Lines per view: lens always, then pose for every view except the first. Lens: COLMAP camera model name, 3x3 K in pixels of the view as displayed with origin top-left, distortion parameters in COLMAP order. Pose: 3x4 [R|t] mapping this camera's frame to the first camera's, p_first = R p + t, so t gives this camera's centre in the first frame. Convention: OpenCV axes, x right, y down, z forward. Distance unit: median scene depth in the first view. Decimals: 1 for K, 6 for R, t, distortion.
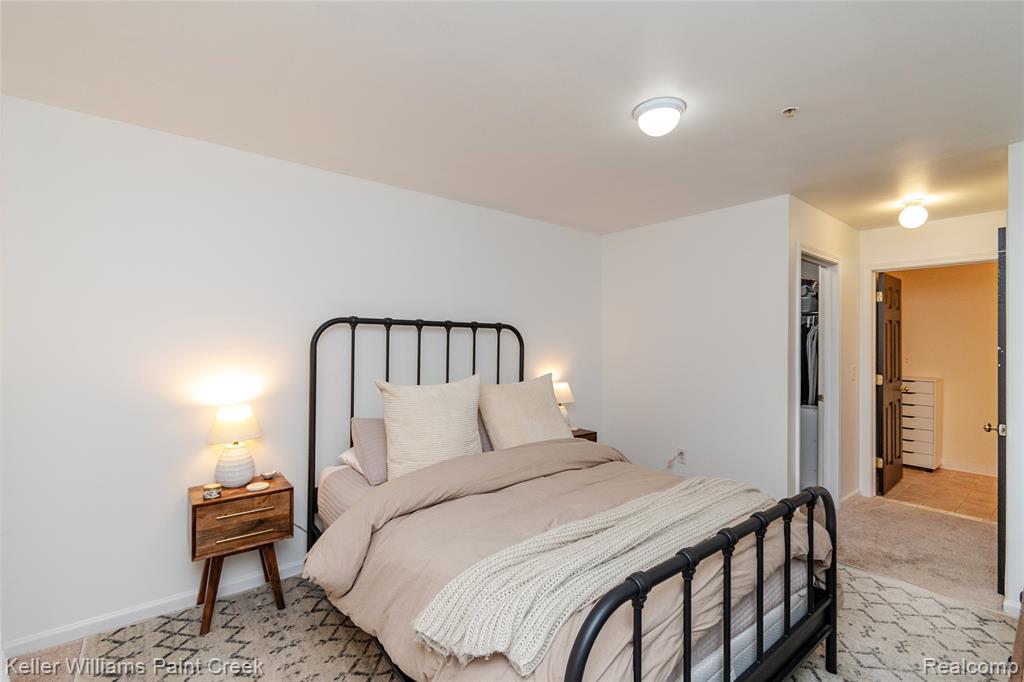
lens RADIAL K [[467.8, 0, 512.1], [0, 467.8, 343.2], [0, 0, 1]] dist [-0.002650, -0.000178]
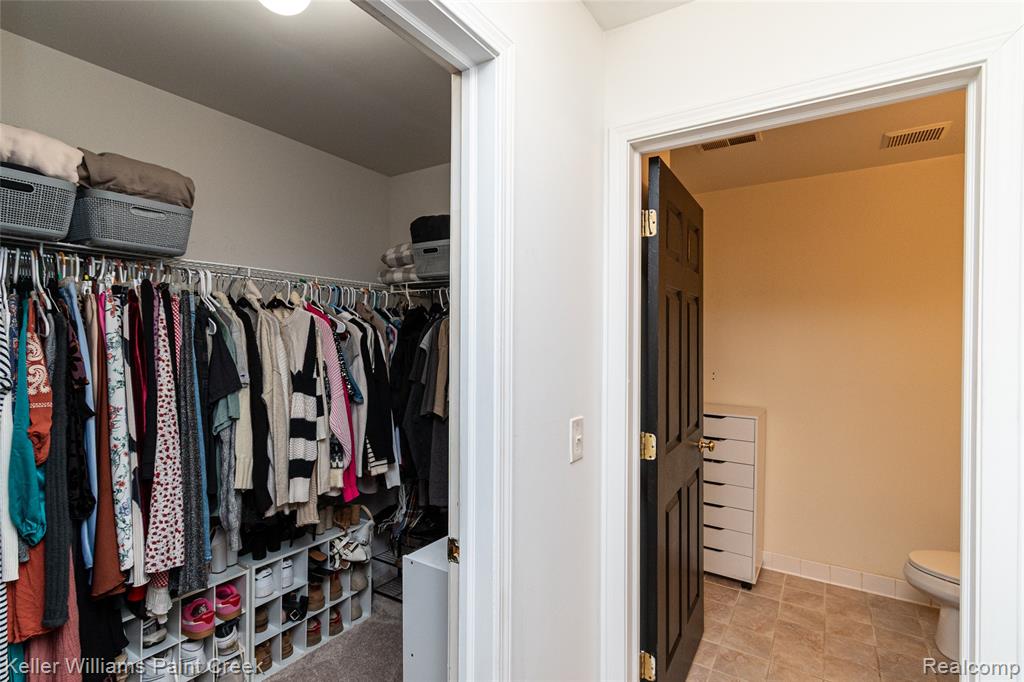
lens RADIAL K [[467.8, 0, 513.6], [0, 467.8, 343.2], [0, 0, 1]] dist [-0.002650, -0.000178]
pose [[0.955771, -0.005249, 0.294065, 0.569521], [0.001229, 0.999903, 0.013853, -0.009687], [-0.294109, -0.012879, 0.955685, 0.670970]]
